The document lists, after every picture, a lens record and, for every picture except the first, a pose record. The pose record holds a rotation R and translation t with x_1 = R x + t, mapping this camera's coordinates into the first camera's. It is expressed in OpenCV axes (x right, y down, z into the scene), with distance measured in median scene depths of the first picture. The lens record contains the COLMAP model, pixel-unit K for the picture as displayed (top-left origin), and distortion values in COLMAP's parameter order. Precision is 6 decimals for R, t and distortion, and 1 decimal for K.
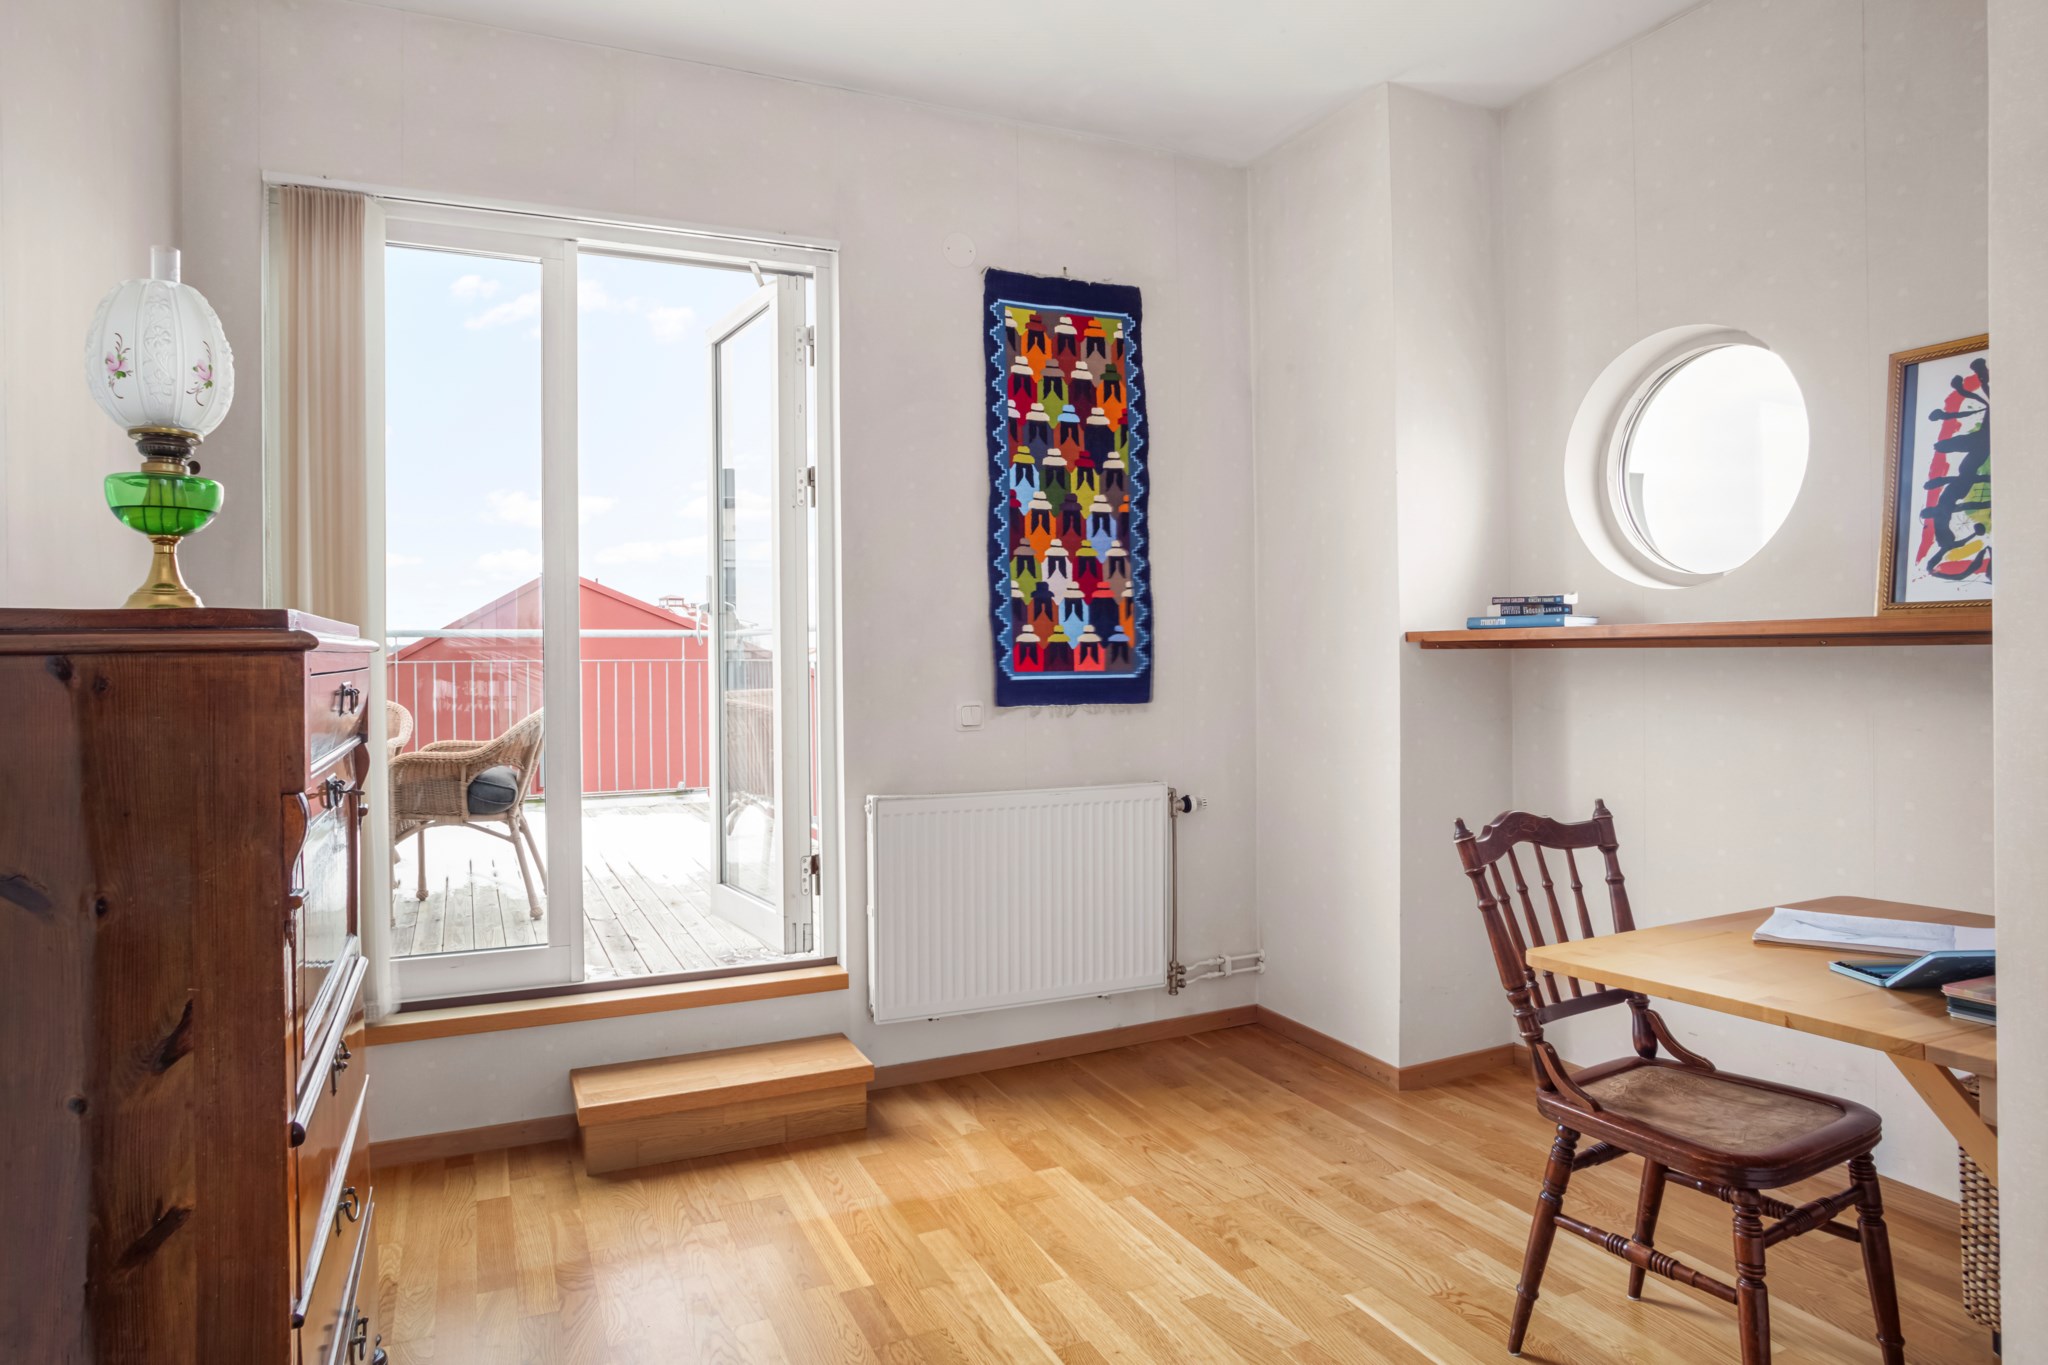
lens RADIAL K [[1224.0, 0, 1024.0], [0, 1224.0, 682.5], [0, 0, 1]] dist [-0.000280, -0.000063]
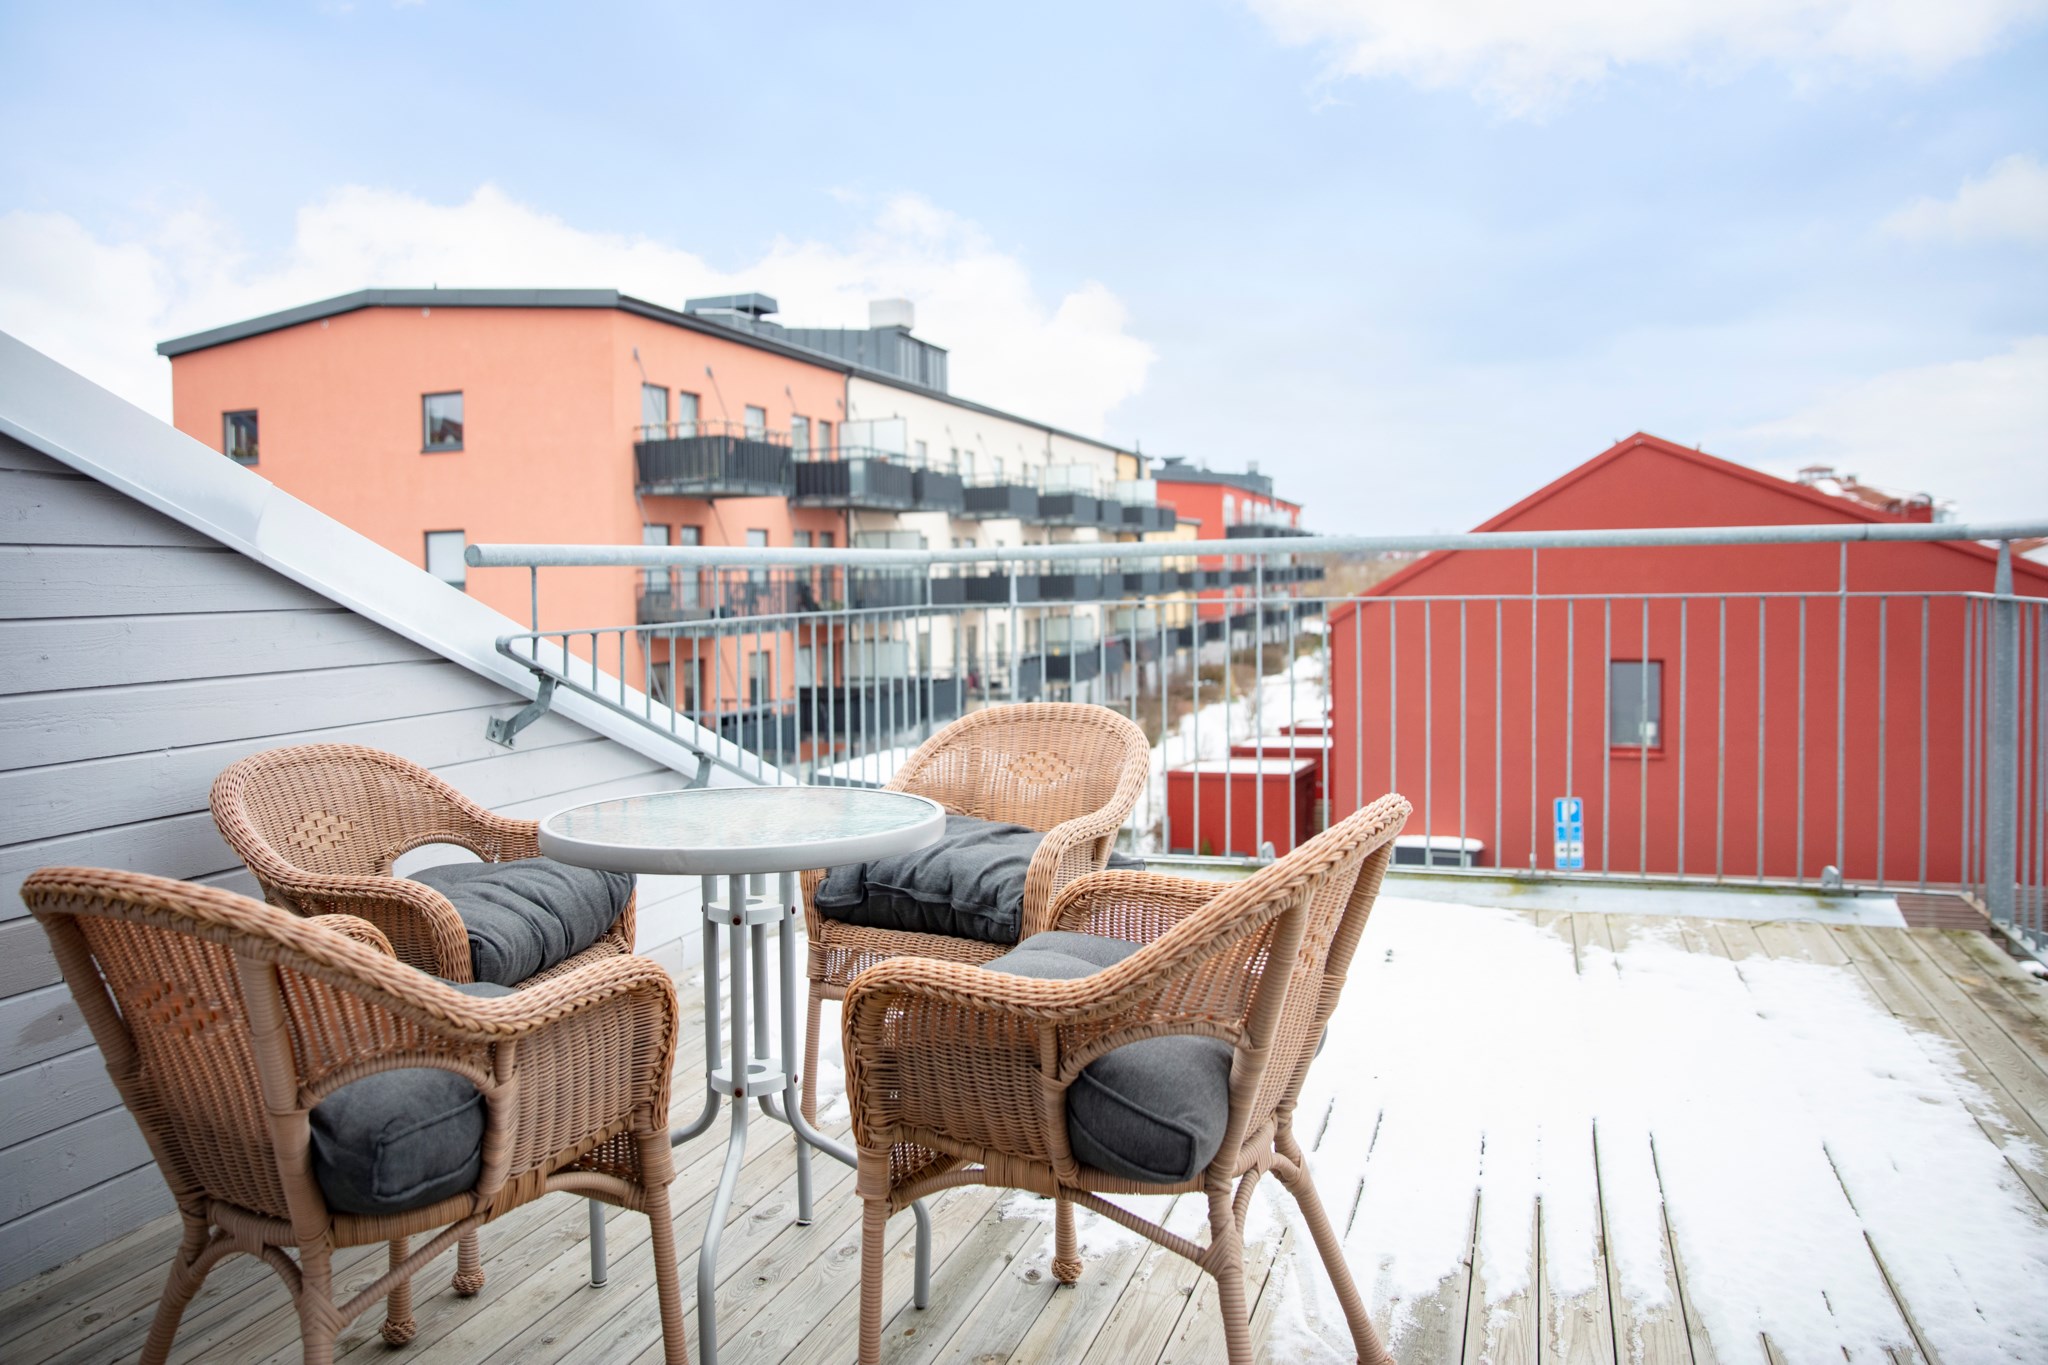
lens RADIAL K [[1438.3, 0, 1024.0], [0, 1438.3, 682.5], [0, 0, 1]] dist [0.002679, 0.000793]
pose [[0.709615, 0.044050, -0.703211, -0.215229], [0.003411, 0.997817, 0.065946, -0.038677], [0.704581, -0.049195, 0.707916, 0.742347]]
